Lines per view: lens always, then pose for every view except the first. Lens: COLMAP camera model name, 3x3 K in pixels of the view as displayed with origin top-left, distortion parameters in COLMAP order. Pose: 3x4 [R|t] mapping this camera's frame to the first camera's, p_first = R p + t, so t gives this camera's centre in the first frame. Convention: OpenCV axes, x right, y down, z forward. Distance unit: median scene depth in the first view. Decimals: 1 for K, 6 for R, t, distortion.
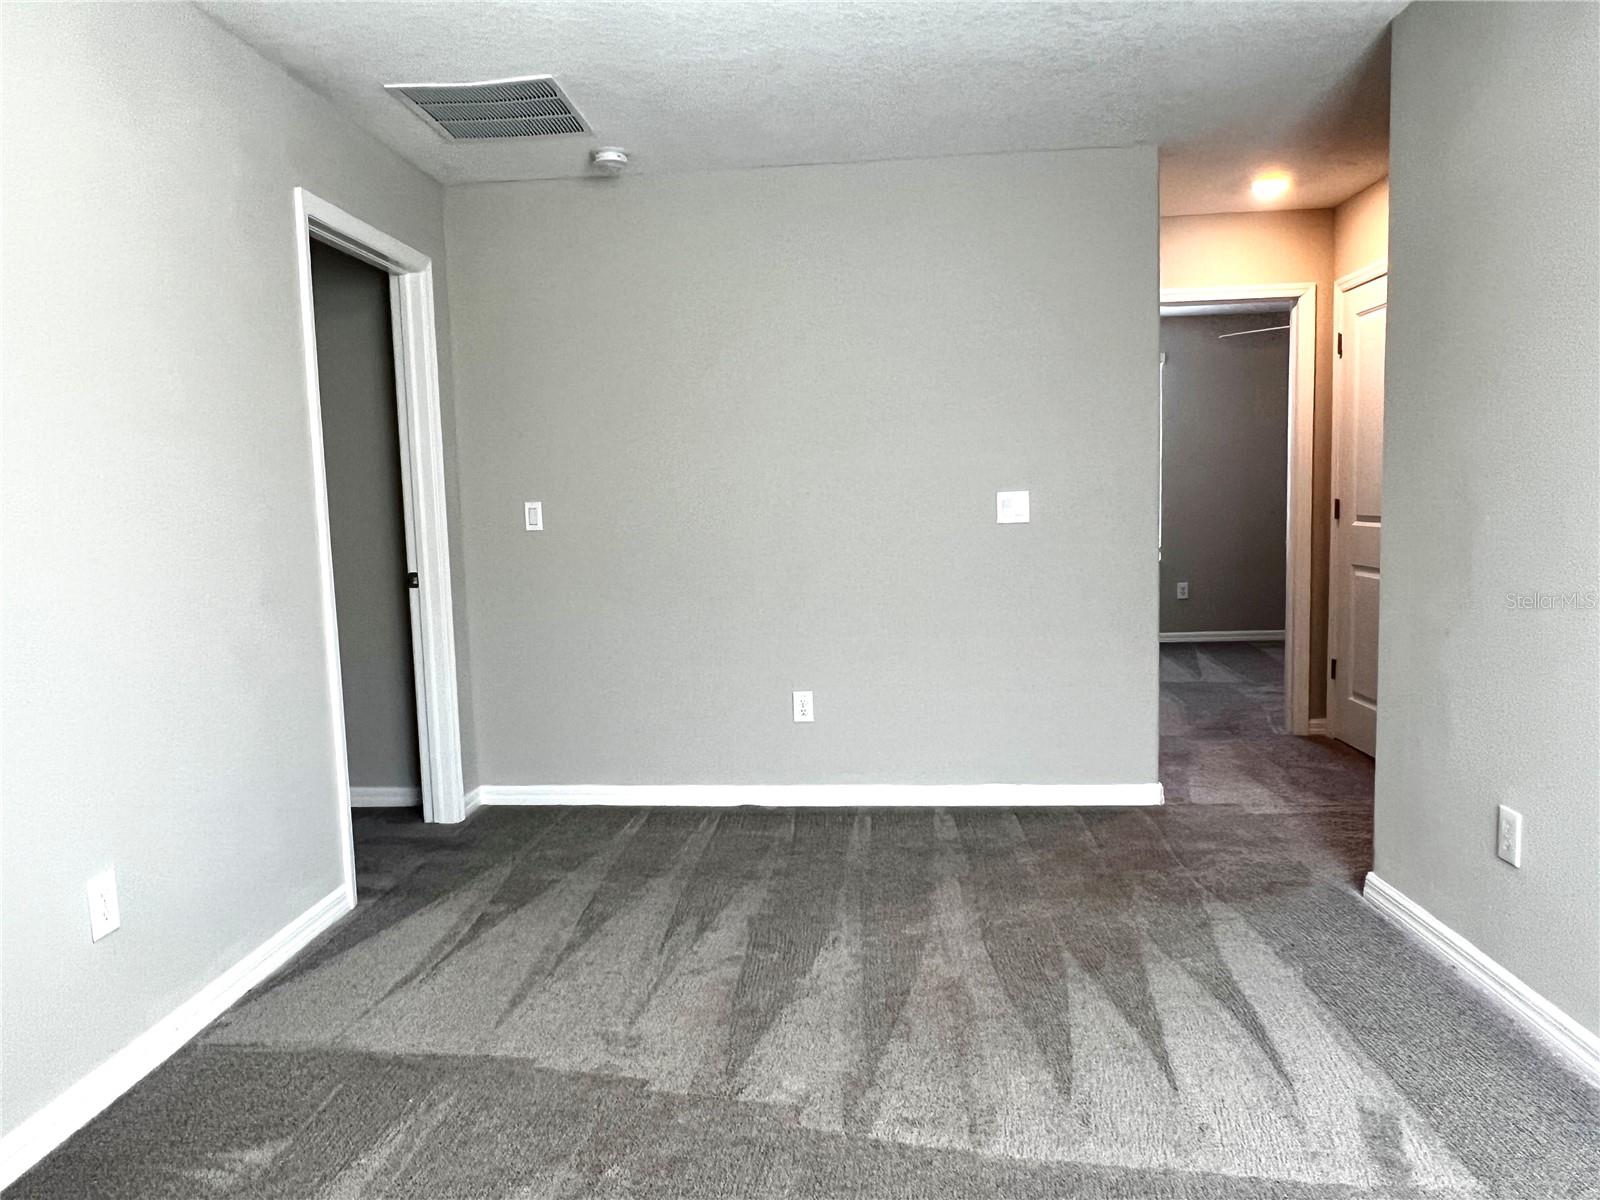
lens RADIAL K [[1087.8, 0, 793.7], [0, 1087.8, 611.1], [0, 0, 1]] dist [-0.006058, -0.003732]
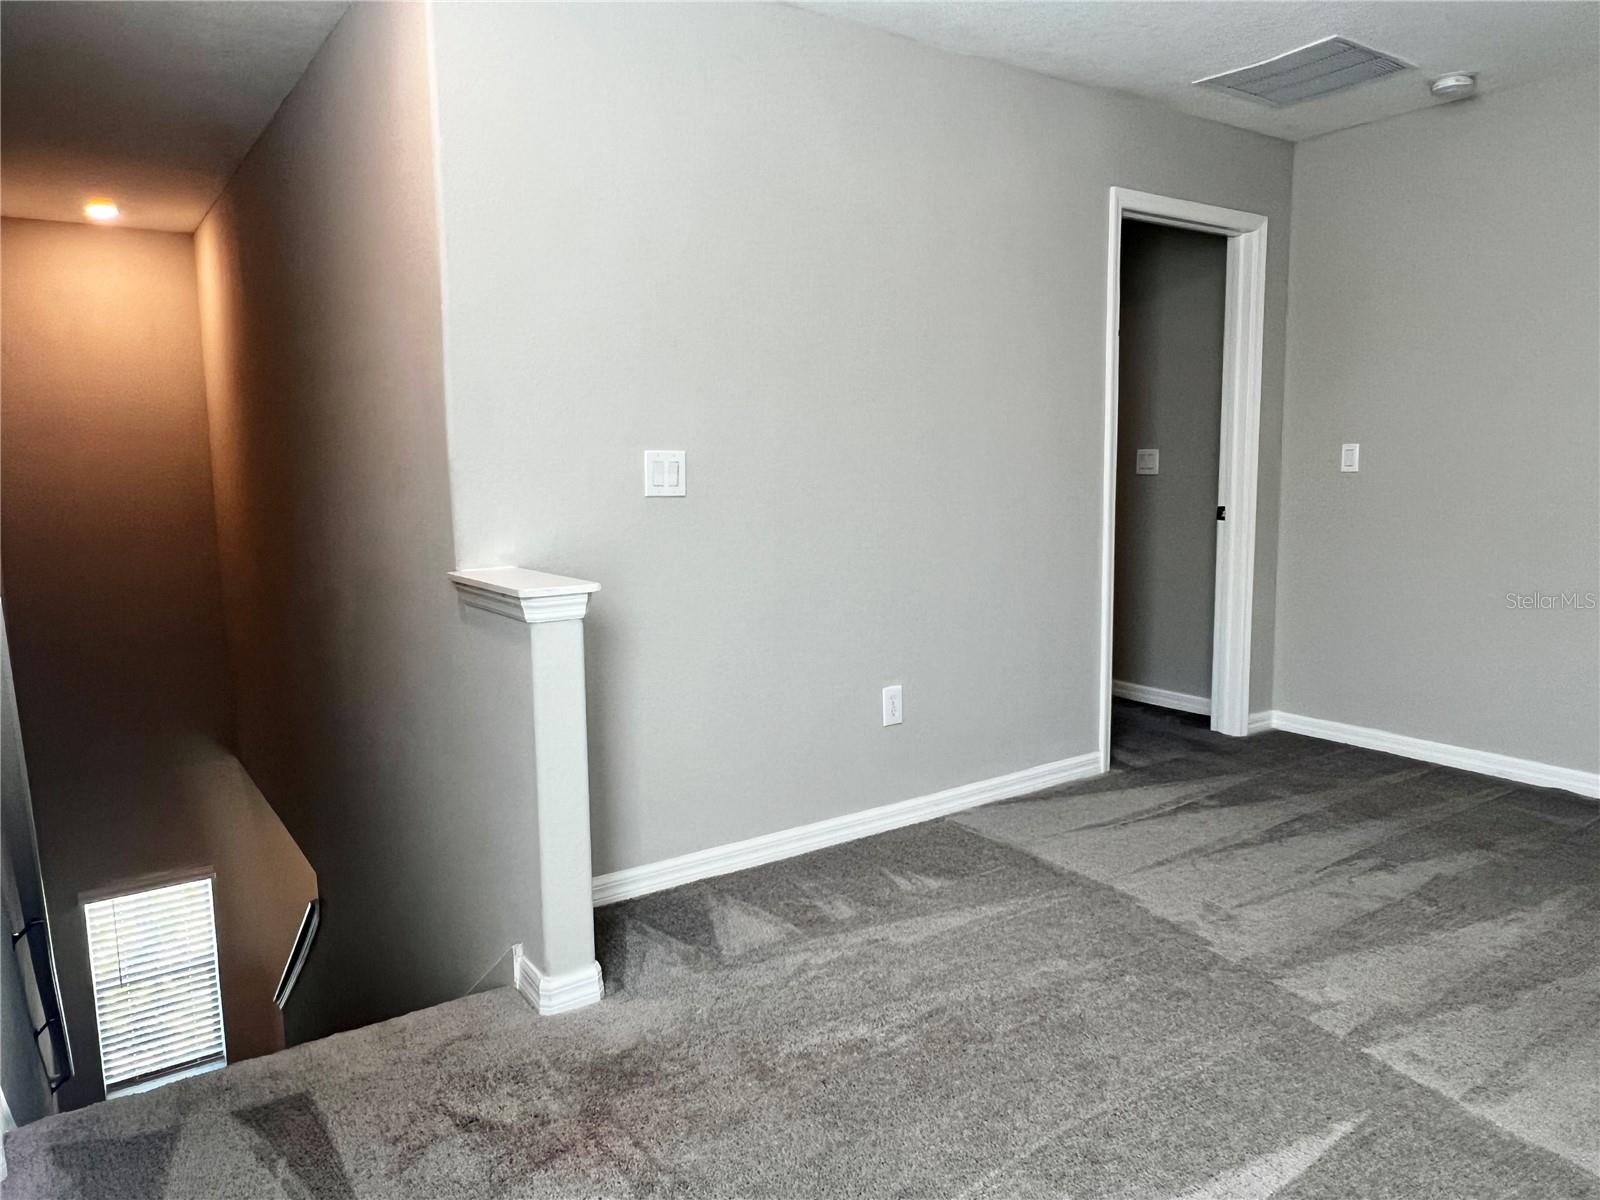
lens RADIAL K [[1087.8, 0, 793.7], [0, 1087.8, 611.1], [0, 0, 1]] dist [-0.006058, -0.003732]
pose [[0.637698, 0.125552, -0.759985, 0.295545], [-0.082014, 0.992086, 0.095078, 0.001662], [0.765908, 0.001698, 0.642948, -0.069956]]
